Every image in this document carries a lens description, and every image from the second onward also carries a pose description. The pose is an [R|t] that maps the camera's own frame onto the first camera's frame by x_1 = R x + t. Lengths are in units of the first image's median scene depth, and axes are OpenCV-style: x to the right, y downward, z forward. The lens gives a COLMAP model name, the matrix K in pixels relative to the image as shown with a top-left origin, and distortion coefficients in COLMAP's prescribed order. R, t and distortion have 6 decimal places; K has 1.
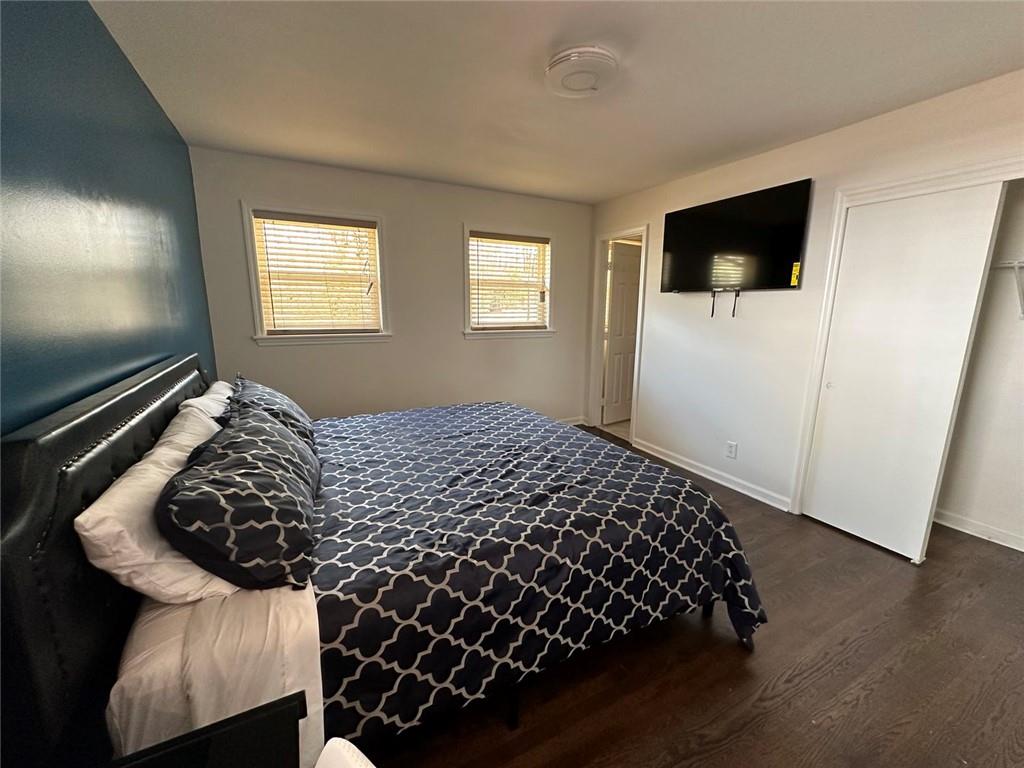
lens RADIAL K [[406.8, 0, 512.4], [0, 406.8, 383.5], [0, 0, 1]] dist [-0.007303, 0.001071]
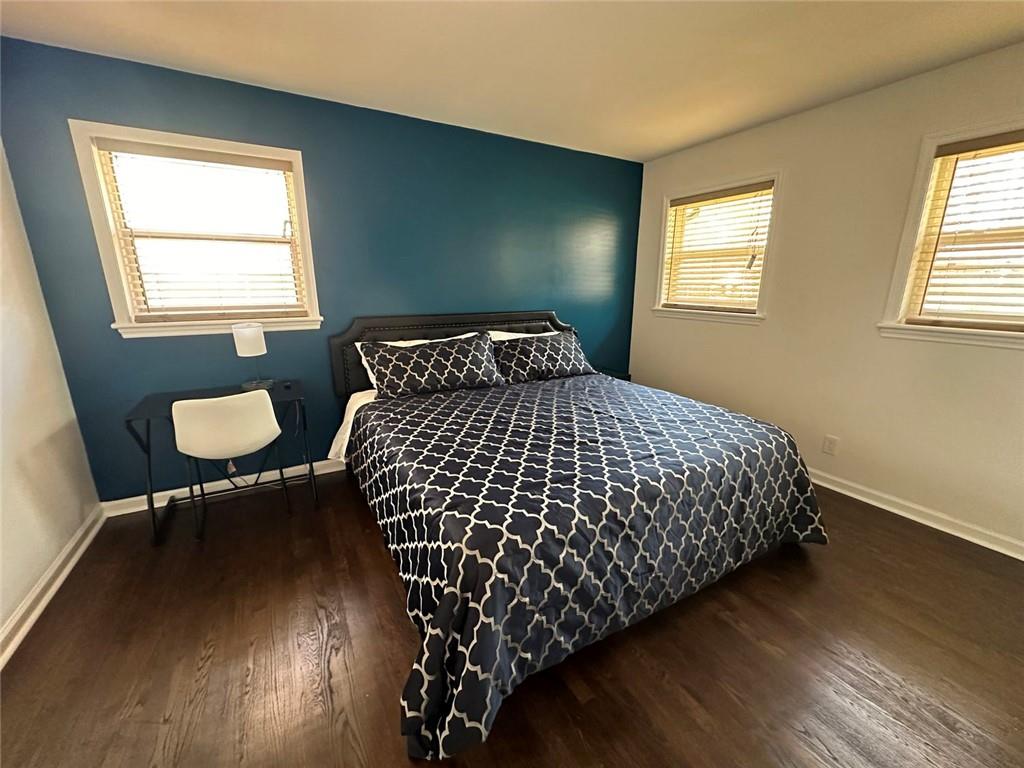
lens RADIAL K [[406.8, 0, 511.6], [0, 406.8, 384.1], [0, 0, 1]] dist [-0.007303, 0.001071]
pose [[0.035248, 0.233354, -0.971753, 0.539098], [-0.188526, 0.956452, 0.222841, -0.079568], [0.981435, 0.175346, 0.077706, 0.471291]]
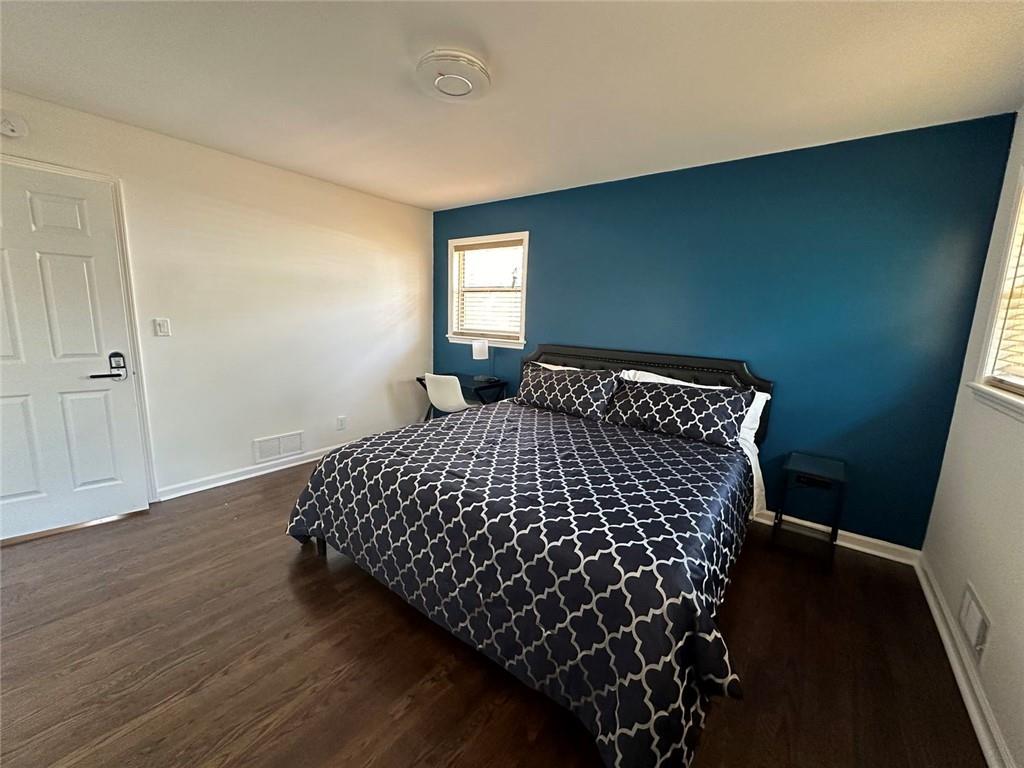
lens RADIAL K [[406.8, 0, 513.3], [0, 406.8, 384.2], [0, 0, 1]] dist [-0.007303, 0.001071]
pose [[-0.901935, 0.031935, -0.430689, 0.251834], [-0.122764, 0.937164, 0.326577, -0.208112], [0.414055, 0.347425, -0.841341, 1.109245]]
